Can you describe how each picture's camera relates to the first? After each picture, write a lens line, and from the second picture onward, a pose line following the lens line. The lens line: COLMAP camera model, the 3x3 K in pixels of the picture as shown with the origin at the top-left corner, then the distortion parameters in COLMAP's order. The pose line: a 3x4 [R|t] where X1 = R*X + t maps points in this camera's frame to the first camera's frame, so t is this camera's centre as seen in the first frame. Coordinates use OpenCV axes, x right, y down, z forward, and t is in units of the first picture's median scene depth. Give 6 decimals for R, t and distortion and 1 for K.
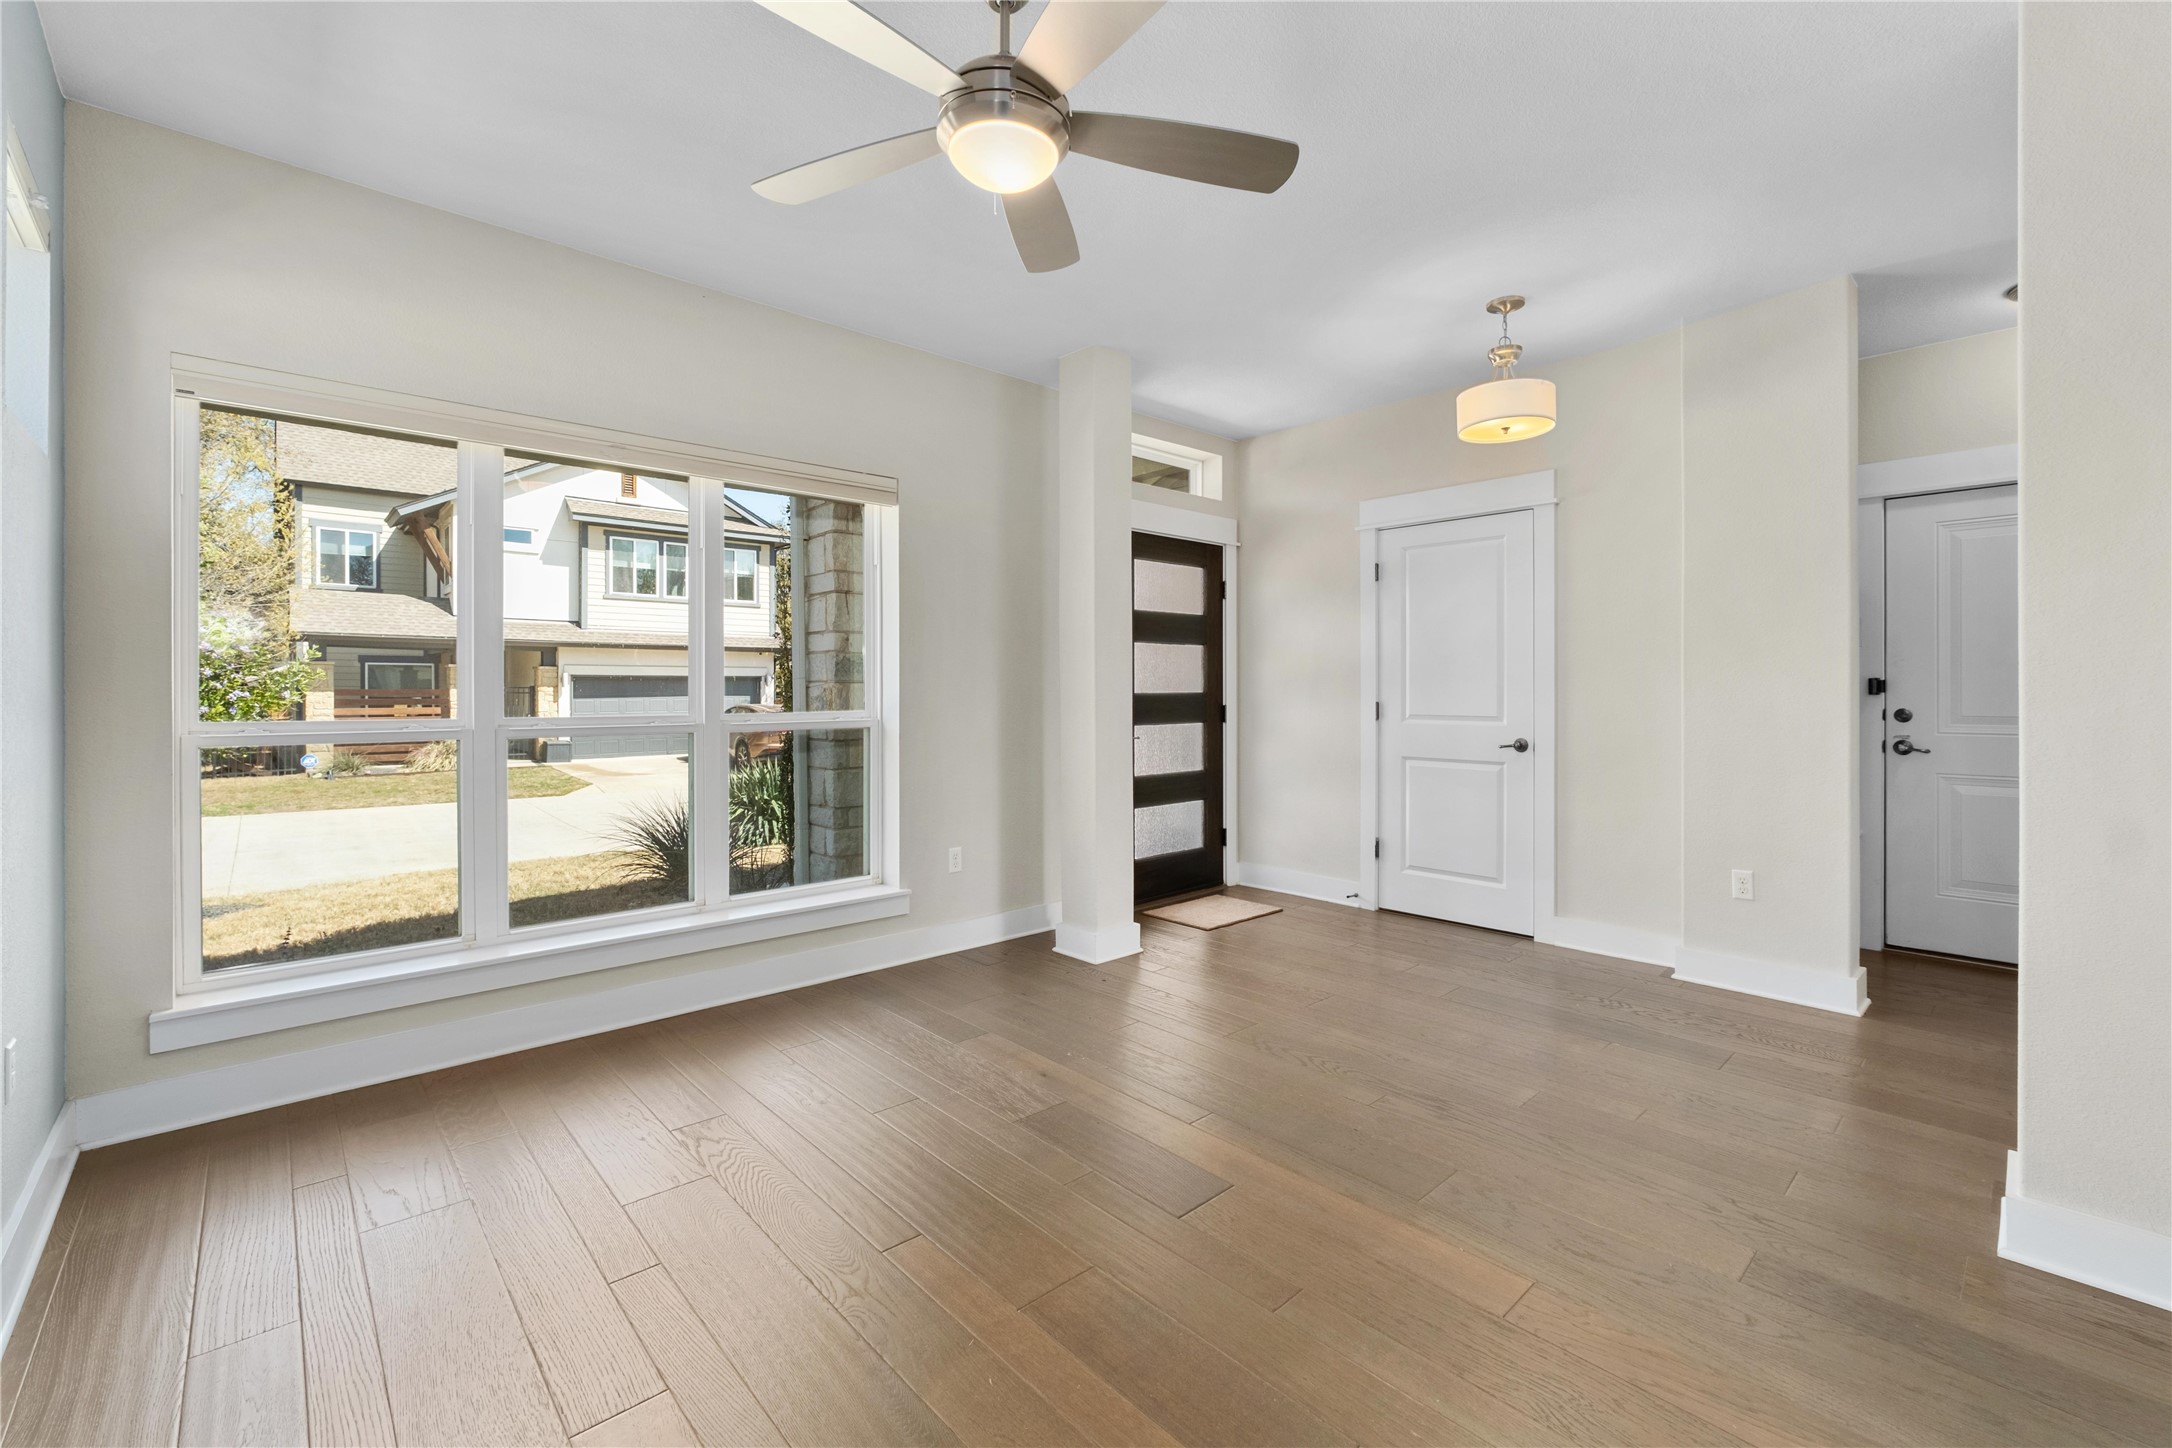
lens RADIAL K [[913.3, 0, 1091.4], [0, 913.3, 714.6], [0, 0, 1]] dist [0.000889, 0.000426]
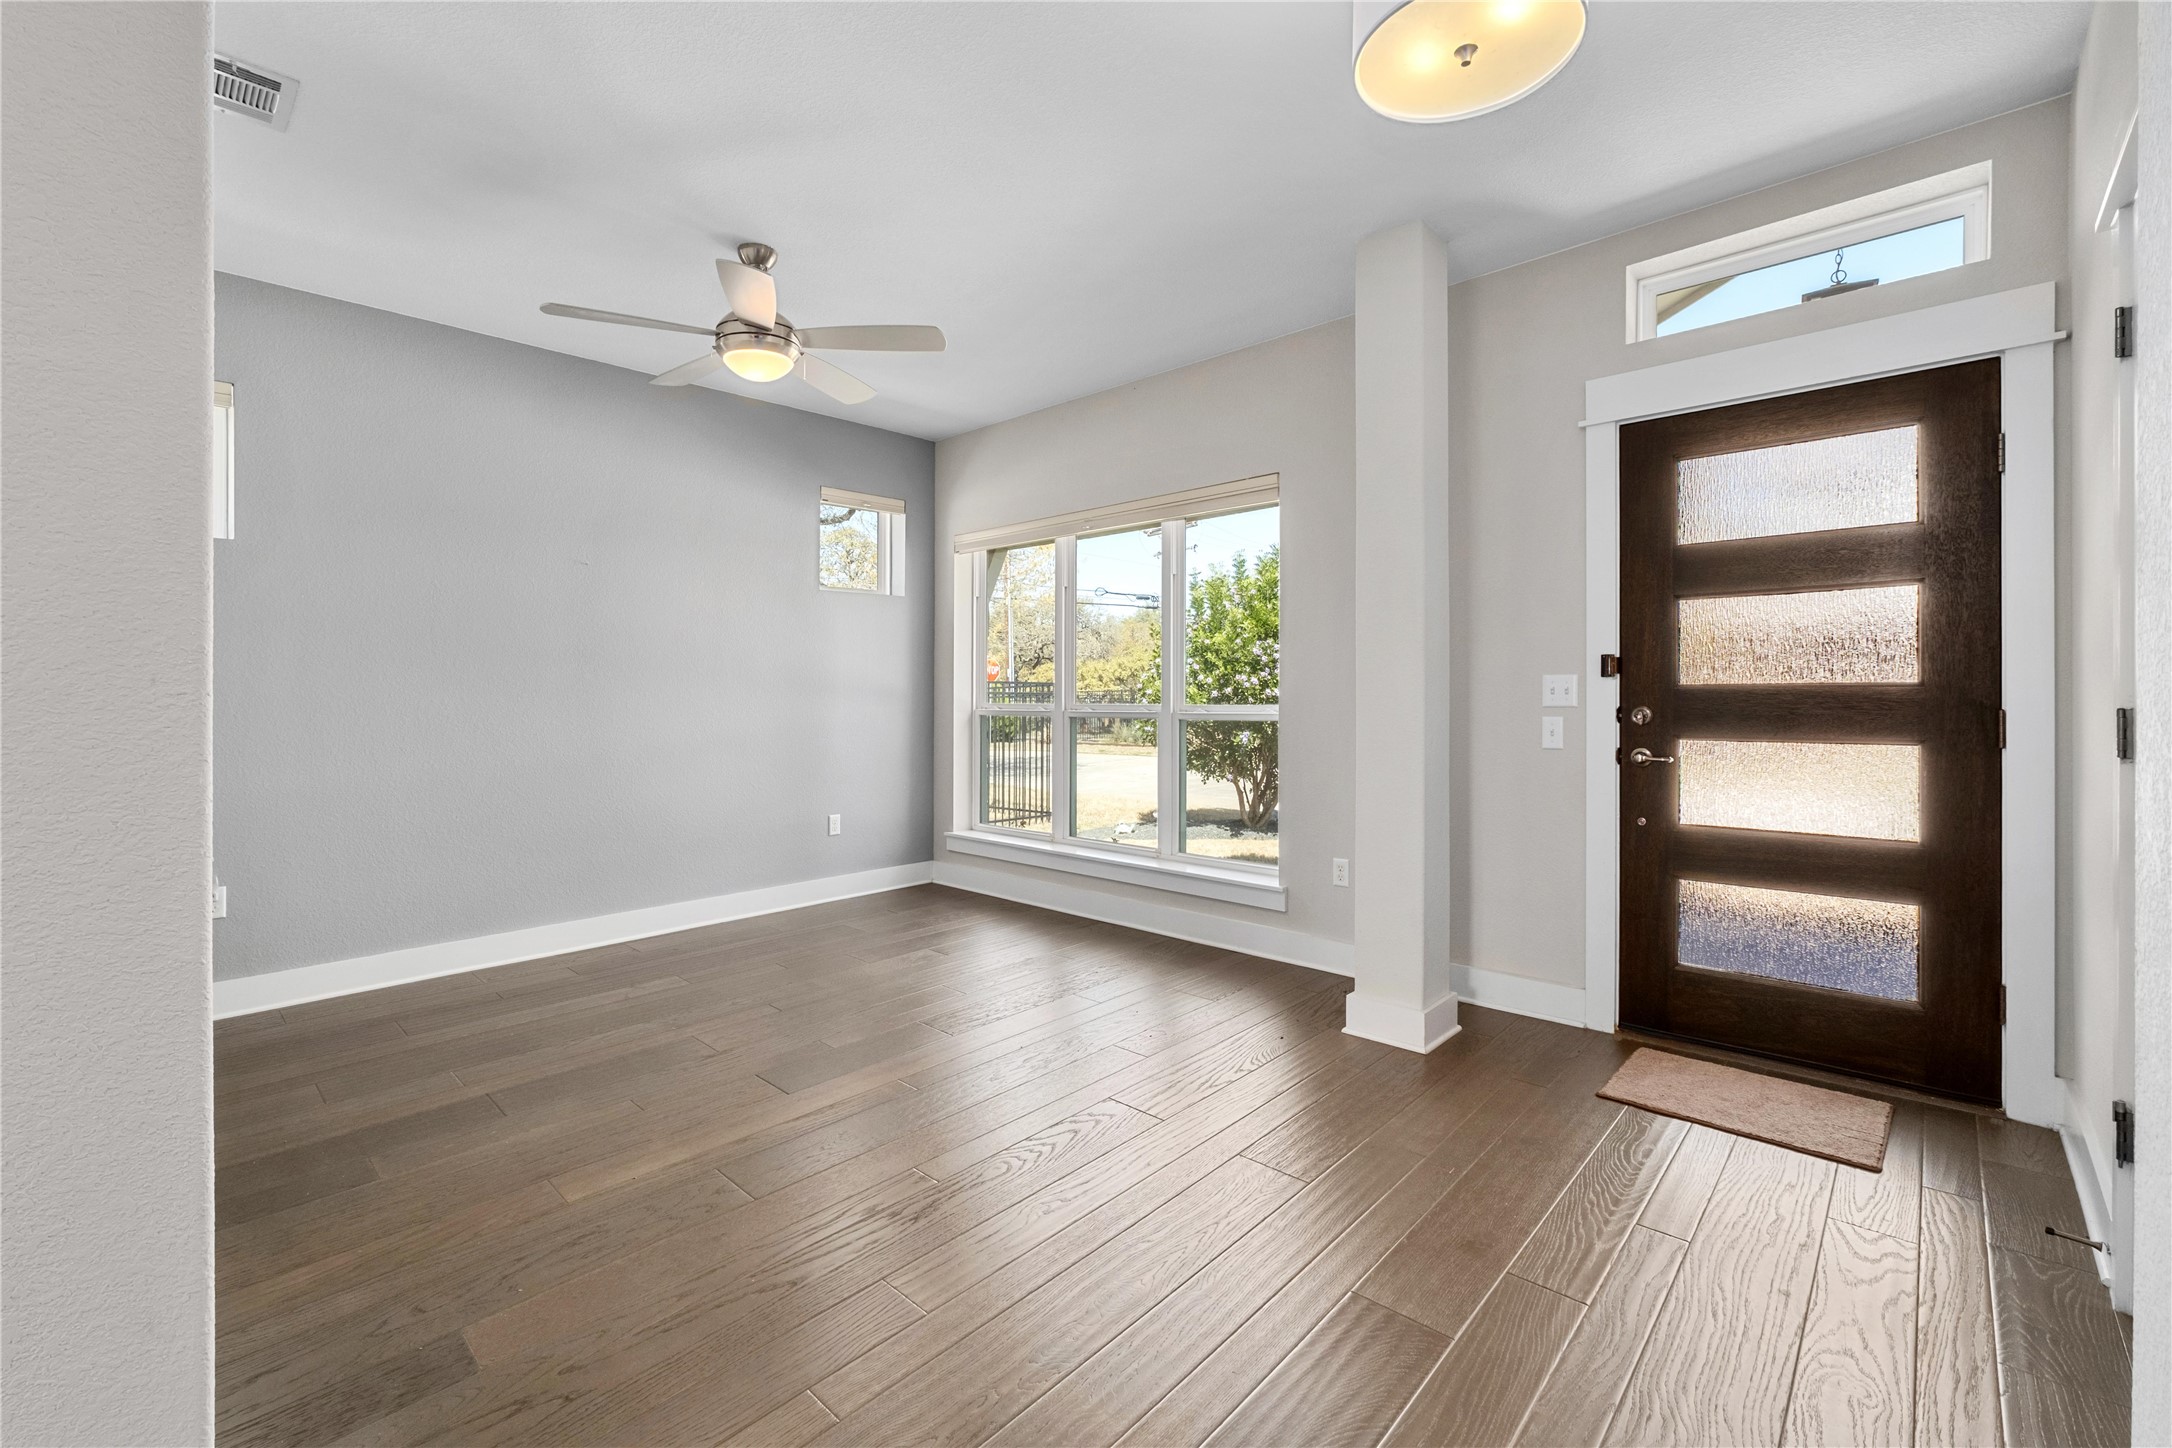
lens RADIAL K [[913.3, 0, 1100.9], [0, 913.3, 701.7], [0, 0, 1]] dist [0.000889, 0.000426]
pose [[0.072743, 0.012266, -0.997275, 0.707228], [-0.015780, 0.999813, 0.011146, -0.015726], [0.997226, 0.014926, 0.072923, 0.664641]]
